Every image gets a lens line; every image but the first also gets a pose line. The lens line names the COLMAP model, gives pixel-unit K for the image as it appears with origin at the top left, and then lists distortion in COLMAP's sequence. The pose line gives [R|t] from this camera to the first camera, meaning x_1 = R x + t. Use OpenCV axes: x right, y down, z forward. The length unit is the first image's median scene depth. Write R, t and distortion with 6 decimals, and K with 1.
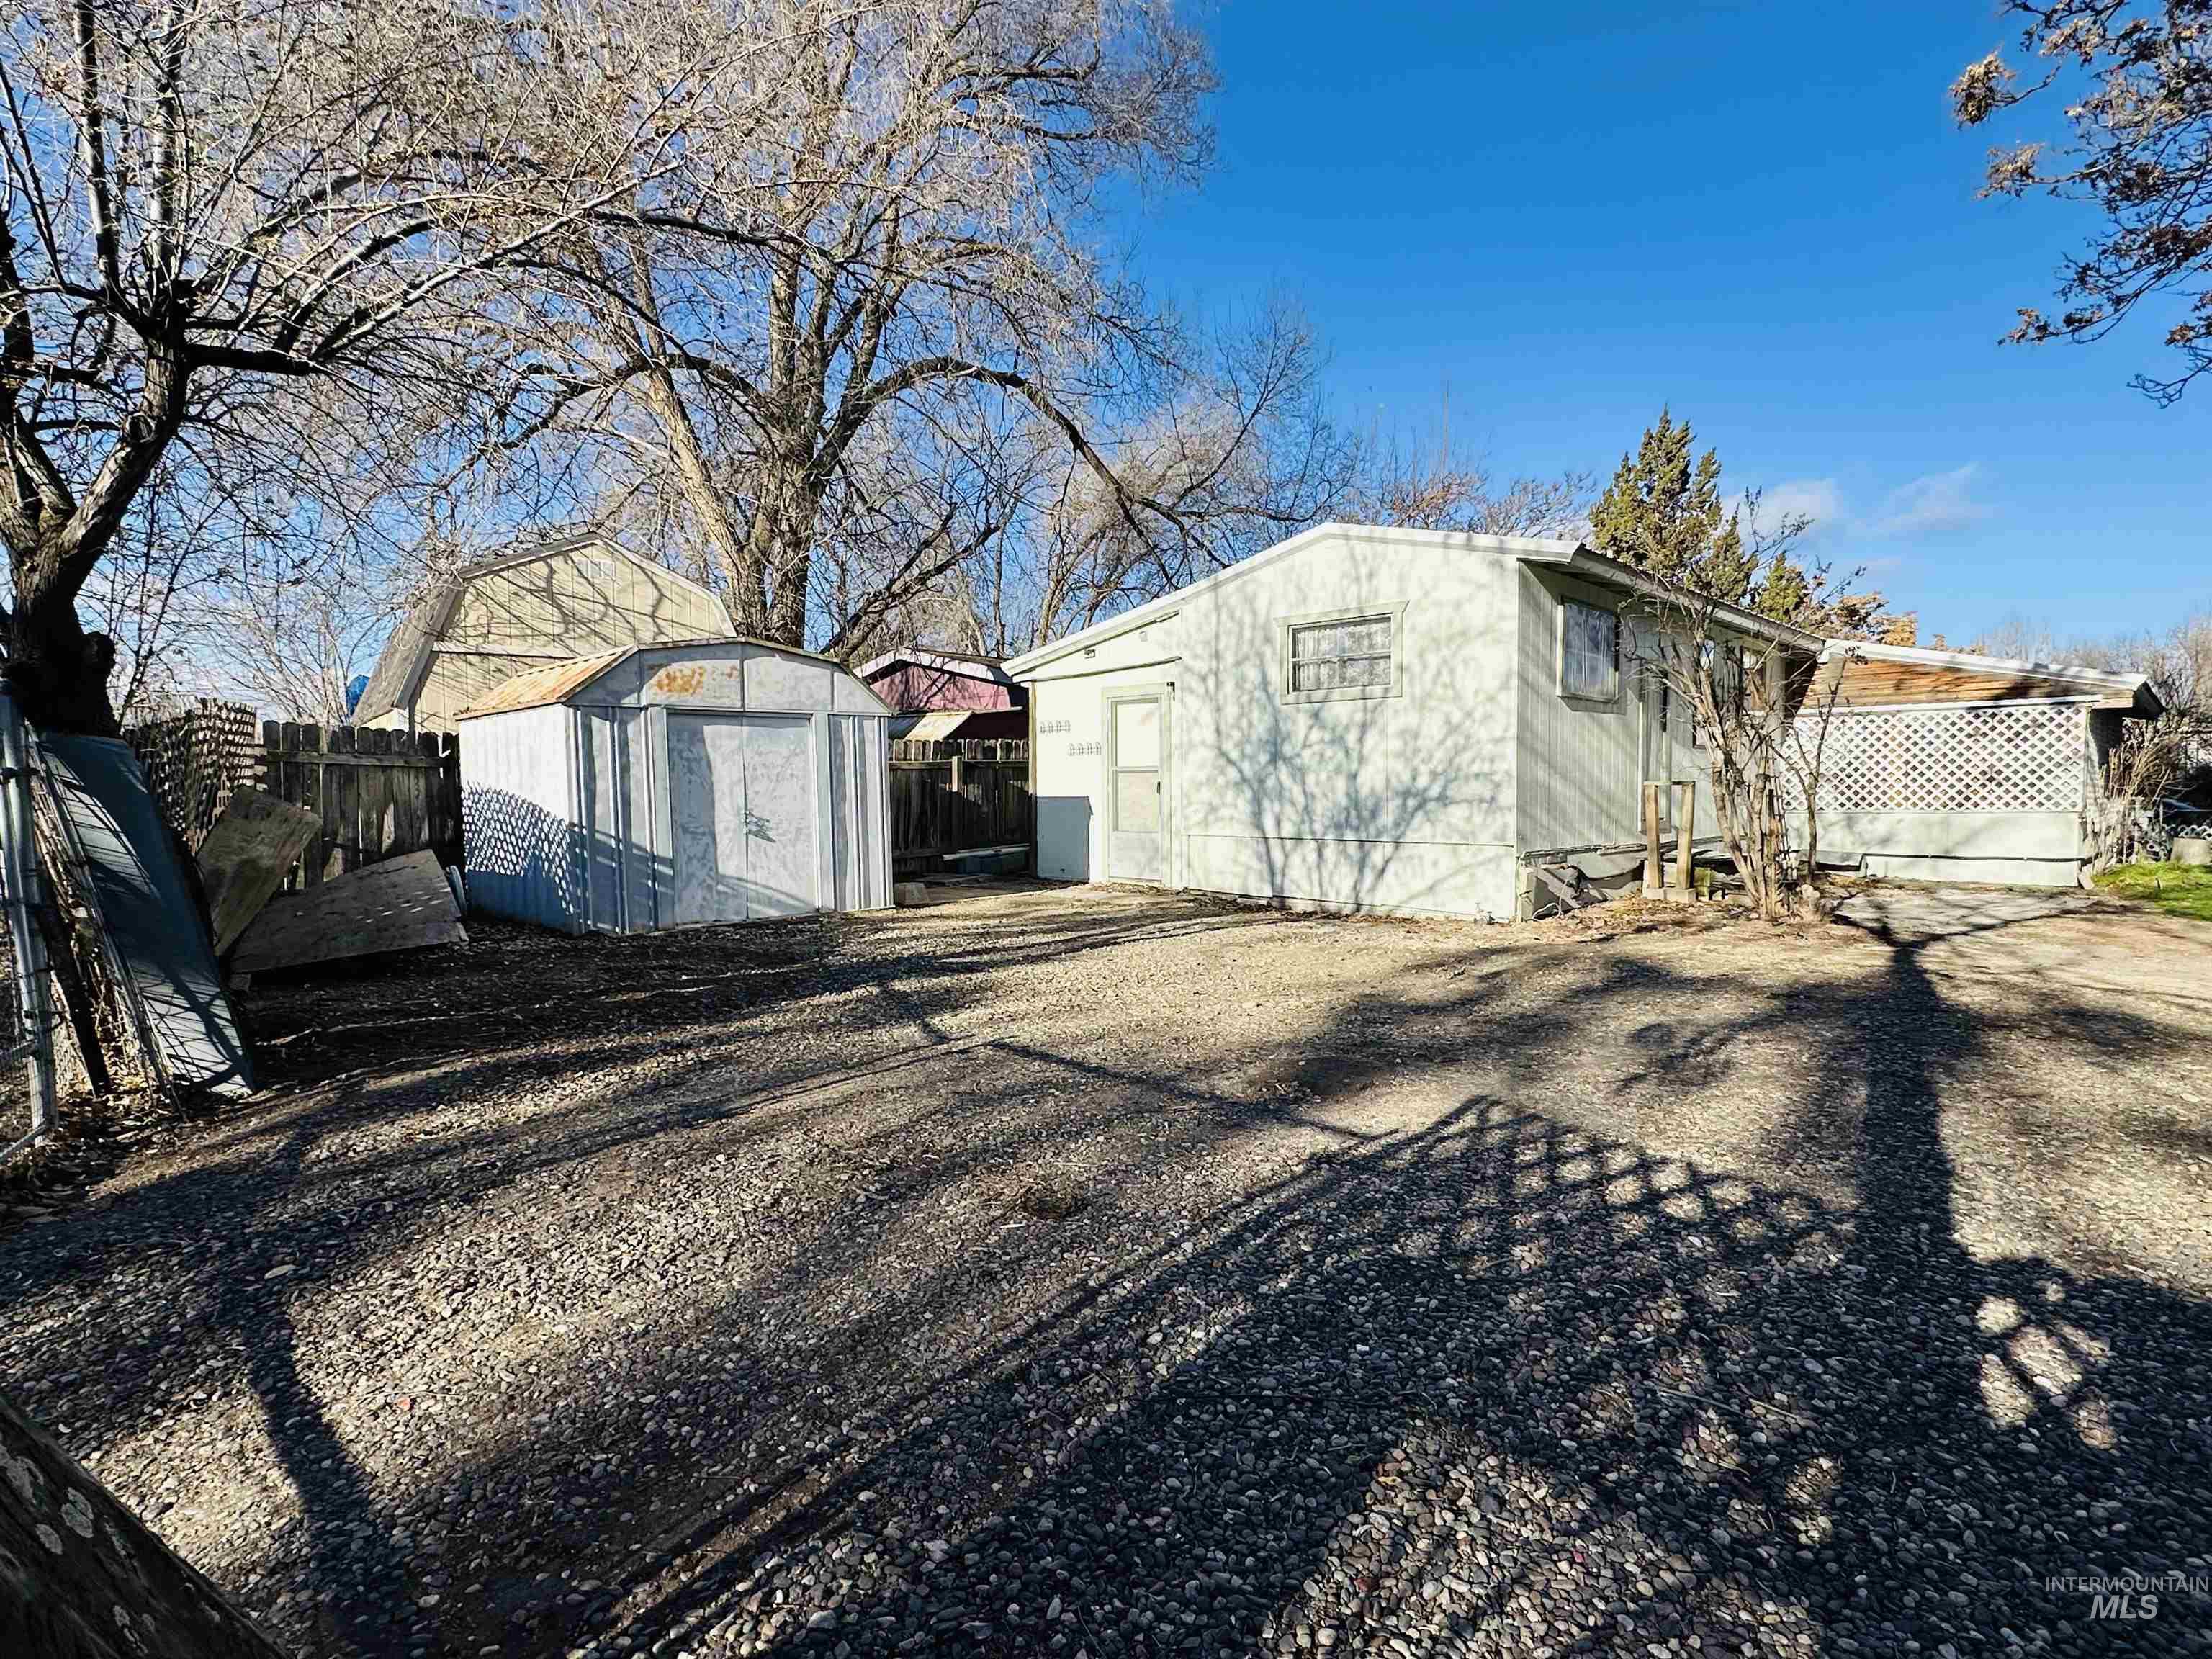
lens RADIAL K [[1124.7, 0, 1105.4], [0, 1124.7, 831.9], [0, 0, 1]] dist [0.001165, -0.000408]
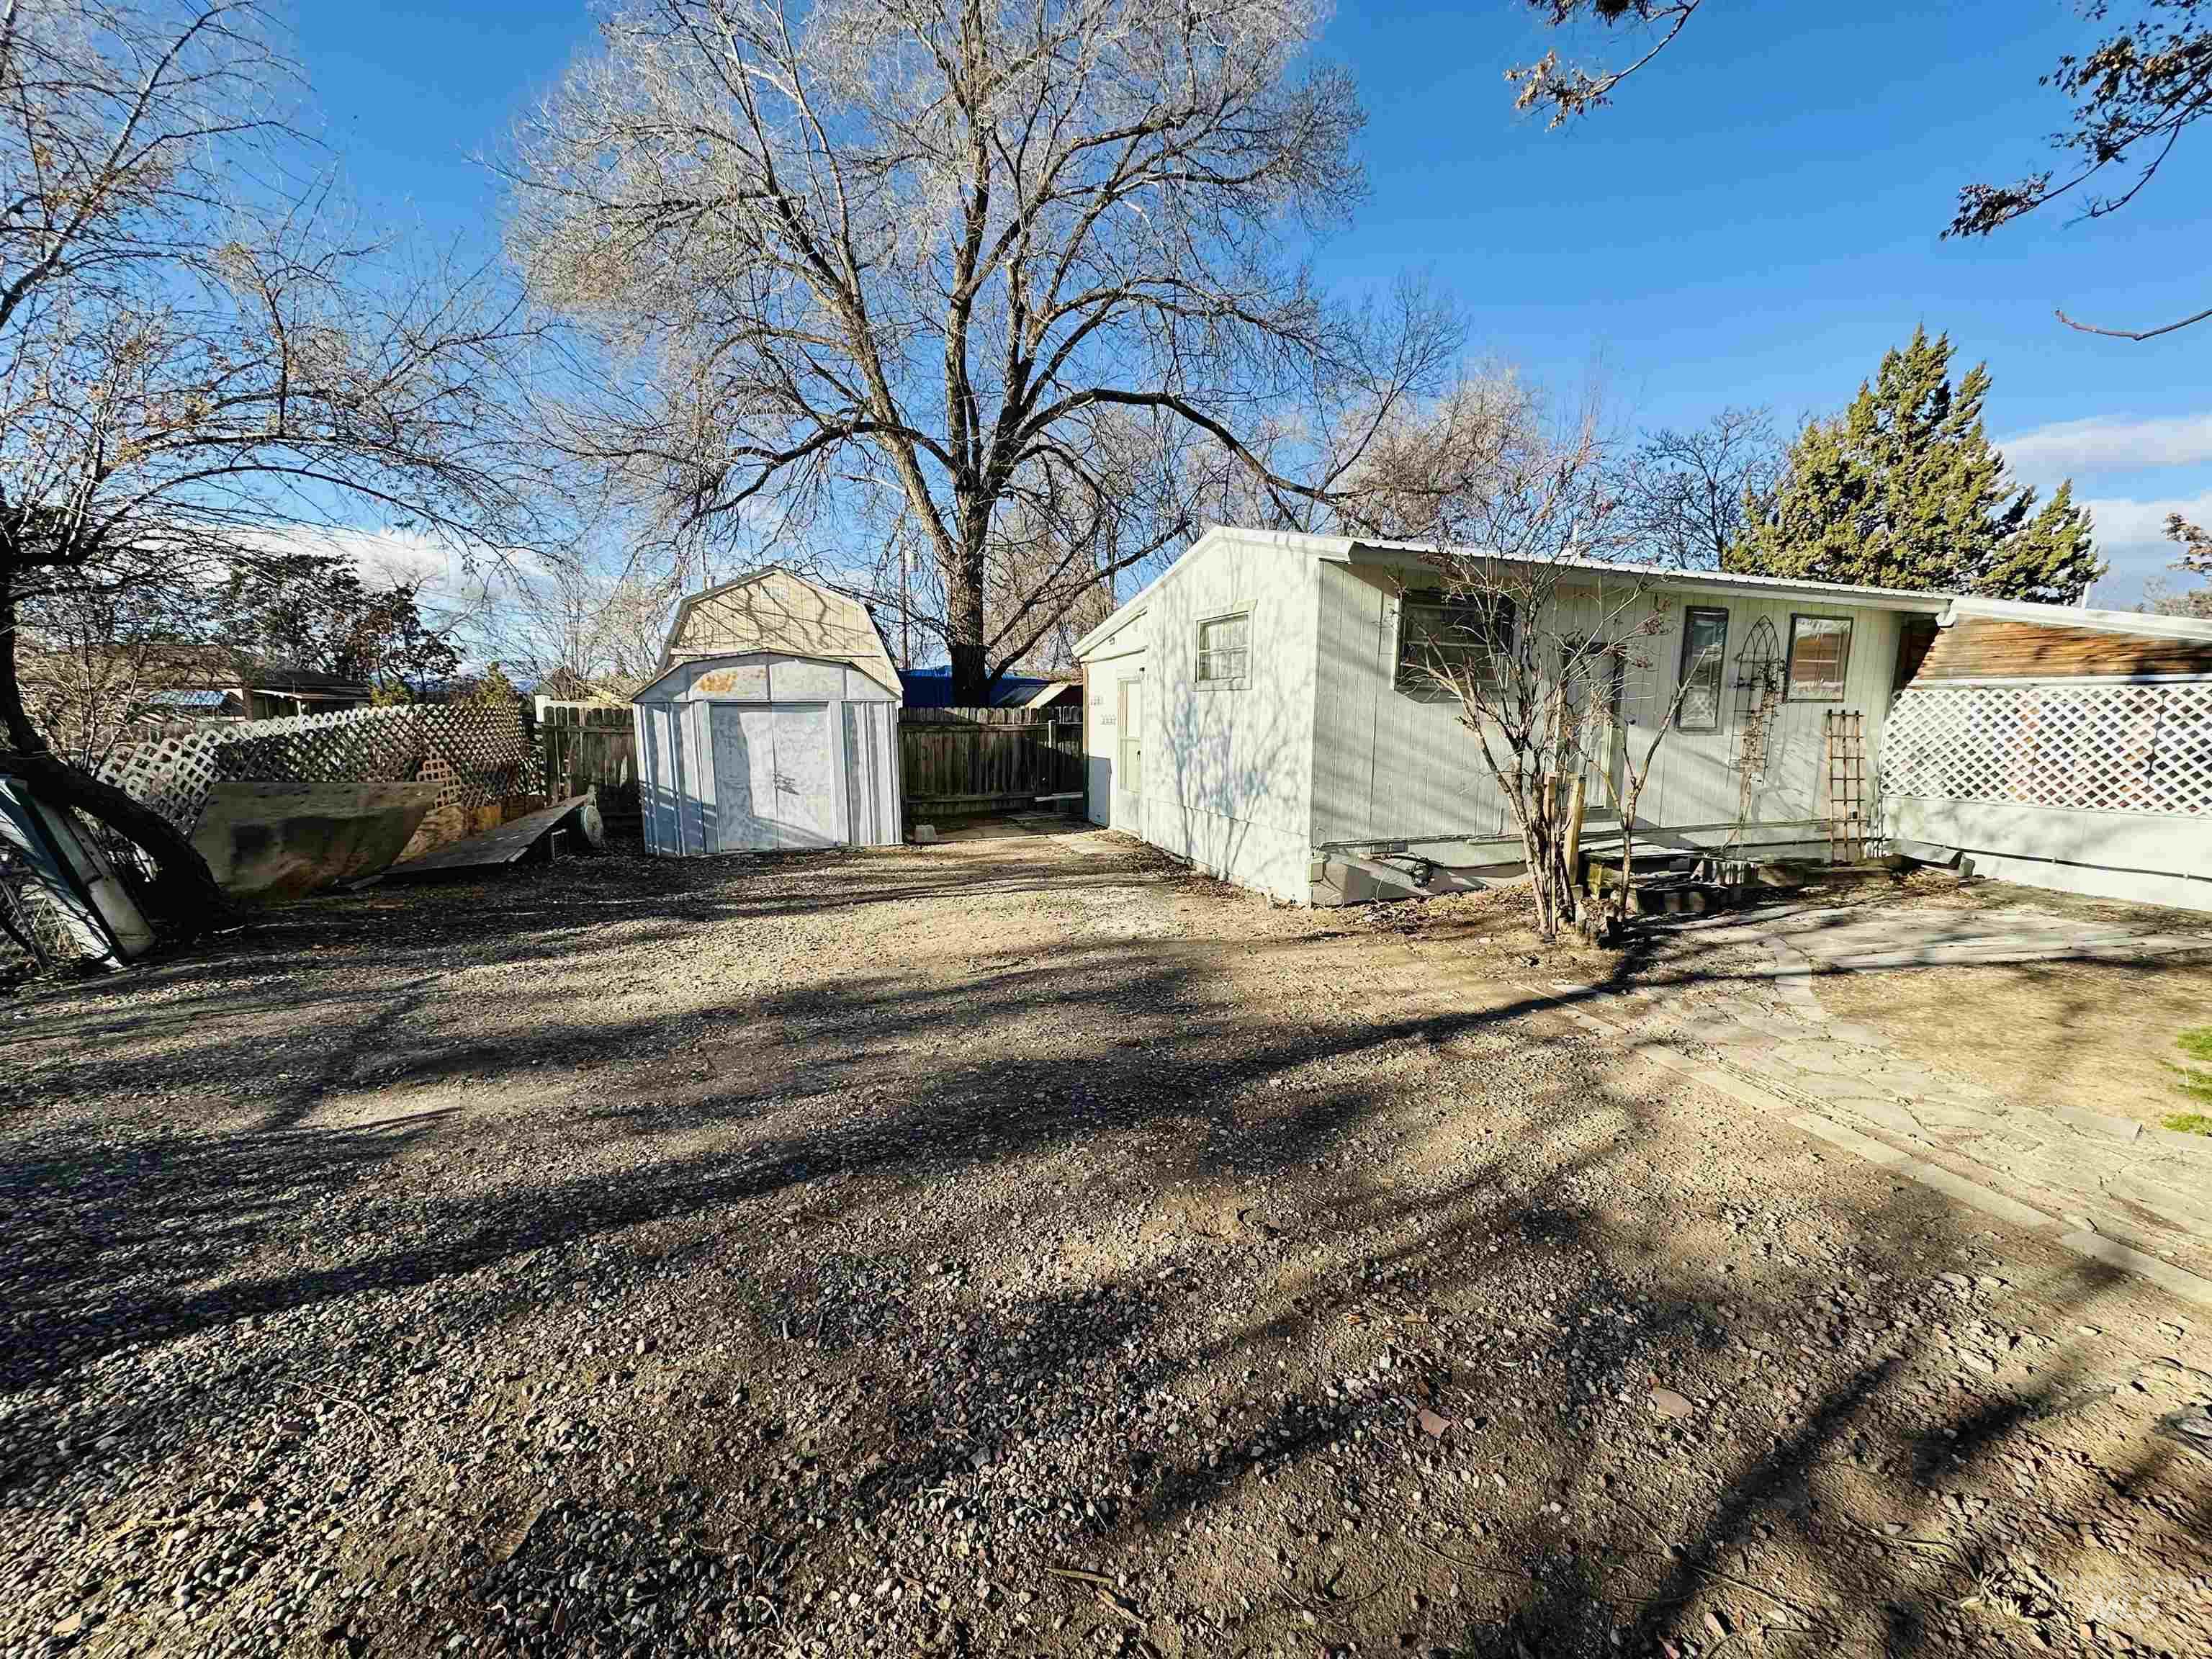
lens RADIAL K [[876.4, 0, 1108.9], [0, 876.4, 826.4], [0, 0, 1]] dist [-0.001035, 0.000810]
pose [[0.909225, 0.065590, -0.411105, 0.554227], [-0.026694, 0.994664, 0.099655, -0.077276], [0.415447, -0.079635, 0.906125, 0.181804]]
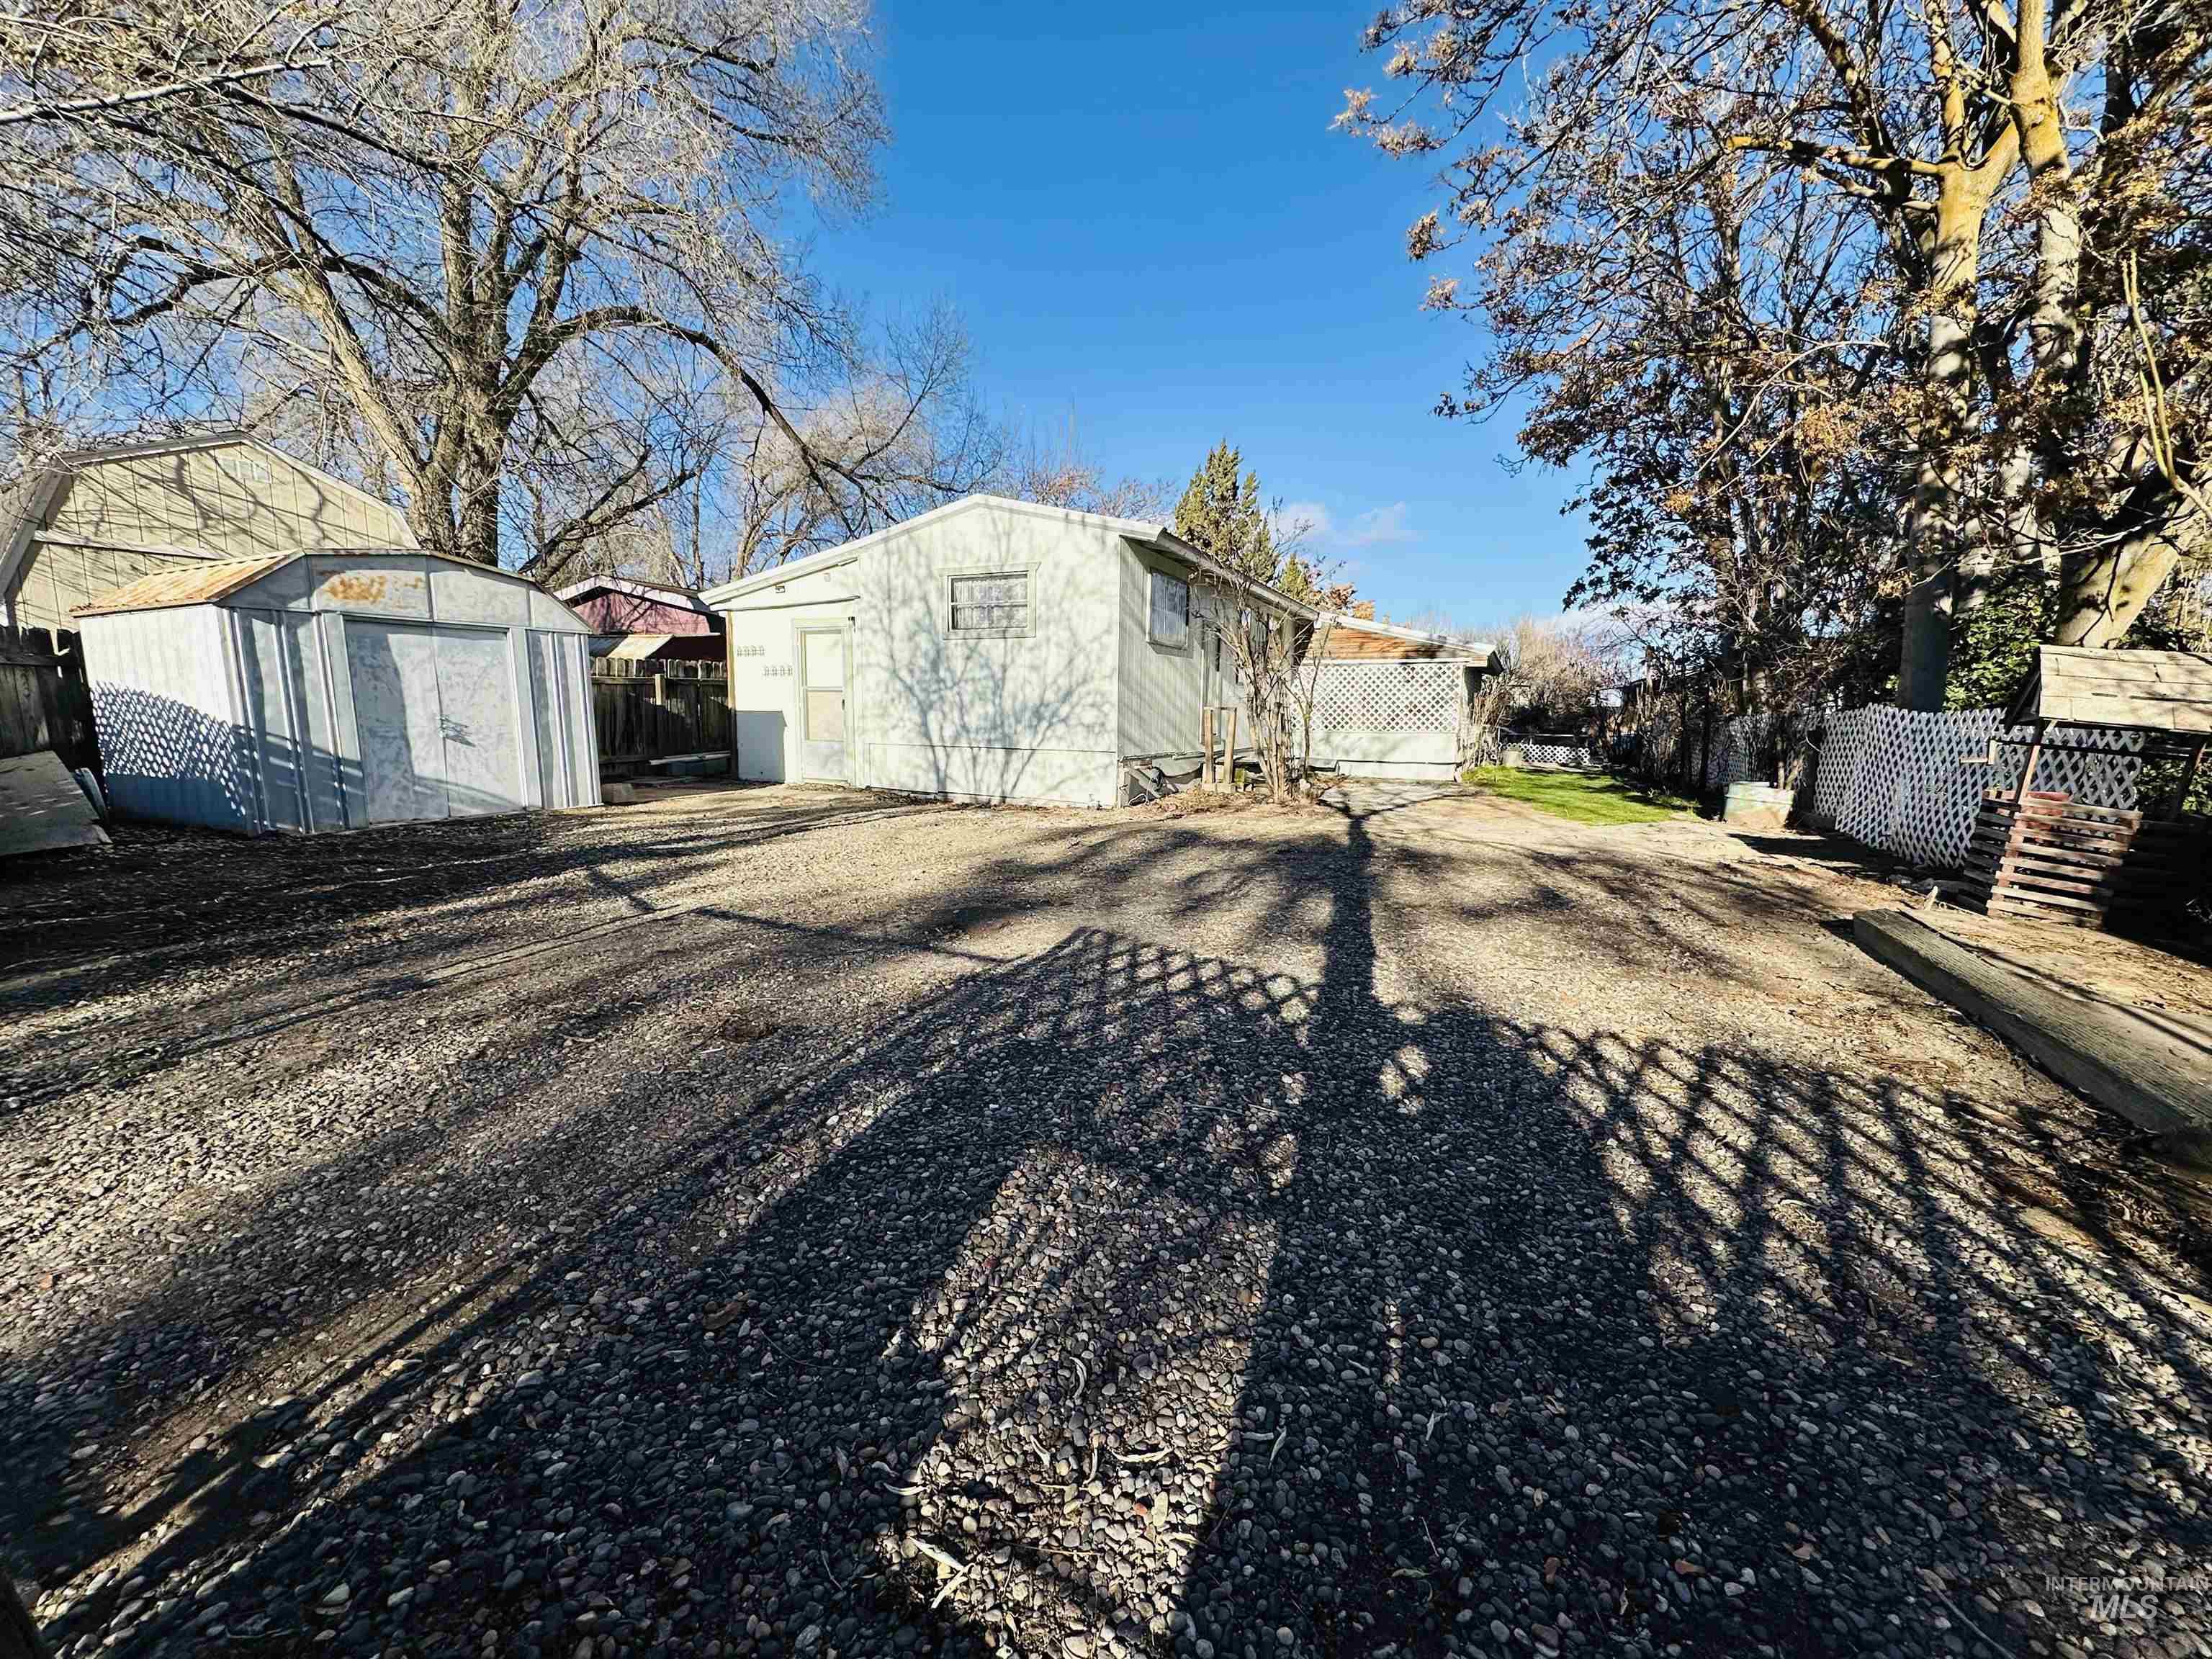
lens RADIAL K [[876.4, 0, 1103.5], [0, 876.4, 825.0], [0, 0, 1]] dist [-0.001035, 0.000810]
pose [[0.945759, -0.023270, 0.324036, 0.004475], [-0.006010, 0.996007, 0.089068, 0.006387], [-0.324815, -0.086184, 0.941843, -0.000132]]
